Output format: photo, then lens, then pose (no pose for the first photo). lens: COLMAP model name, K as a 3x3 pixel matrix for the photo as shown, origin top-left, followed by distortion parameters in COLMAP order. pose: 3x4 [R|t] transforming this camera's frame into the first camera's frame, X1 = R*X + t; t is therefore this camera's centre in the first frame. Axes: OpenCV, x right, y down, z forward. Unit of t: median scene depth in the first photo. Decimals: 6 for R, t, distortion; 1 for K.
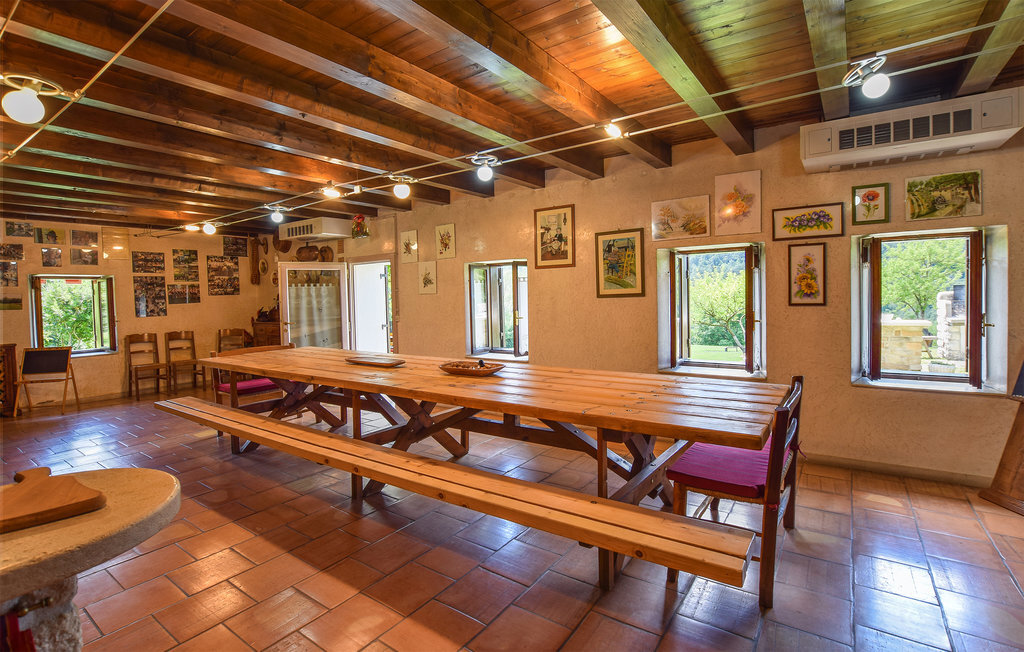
lens RADIAL K [[481.9, 0, 513.4], [0, 481.9, 303.0], [0, 0, 1]] dist [-0.030119, 0.000049]
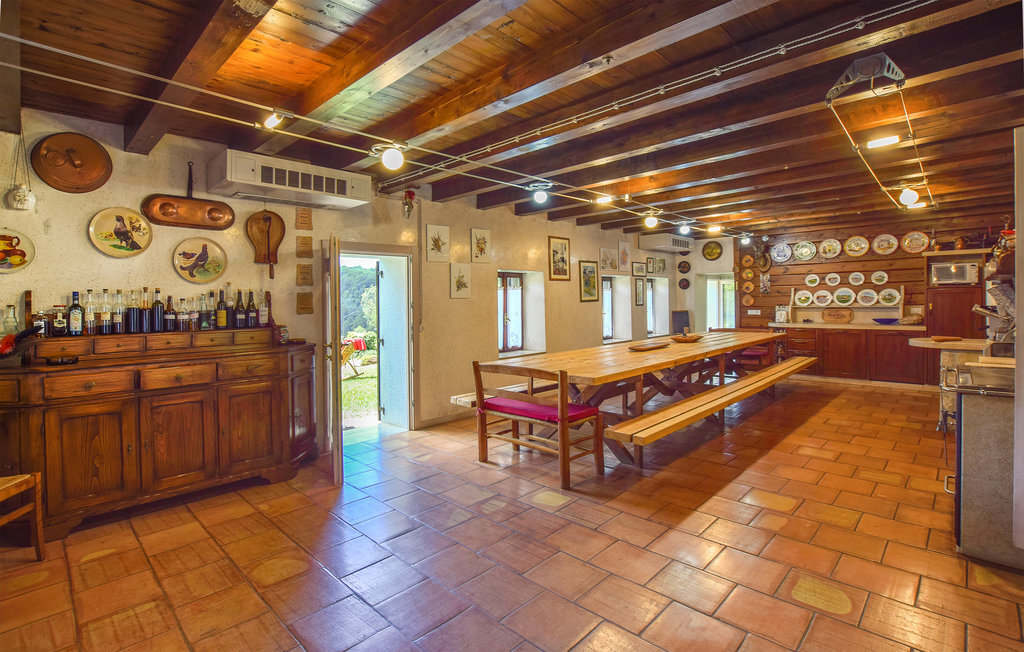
lens RADIAL K [[481.9, 0, 513.4], [0, 481.9, 303.0], [0, 0, 1]] dist [-0.030119, 0.000049]
pose [[0.148967, 0.013334, 0.988752, -1.077247], [0.030023, 0.999387, -0.018001, 0.009913], [-0.988386, 0.032367, 0.148475, 0.763750]]
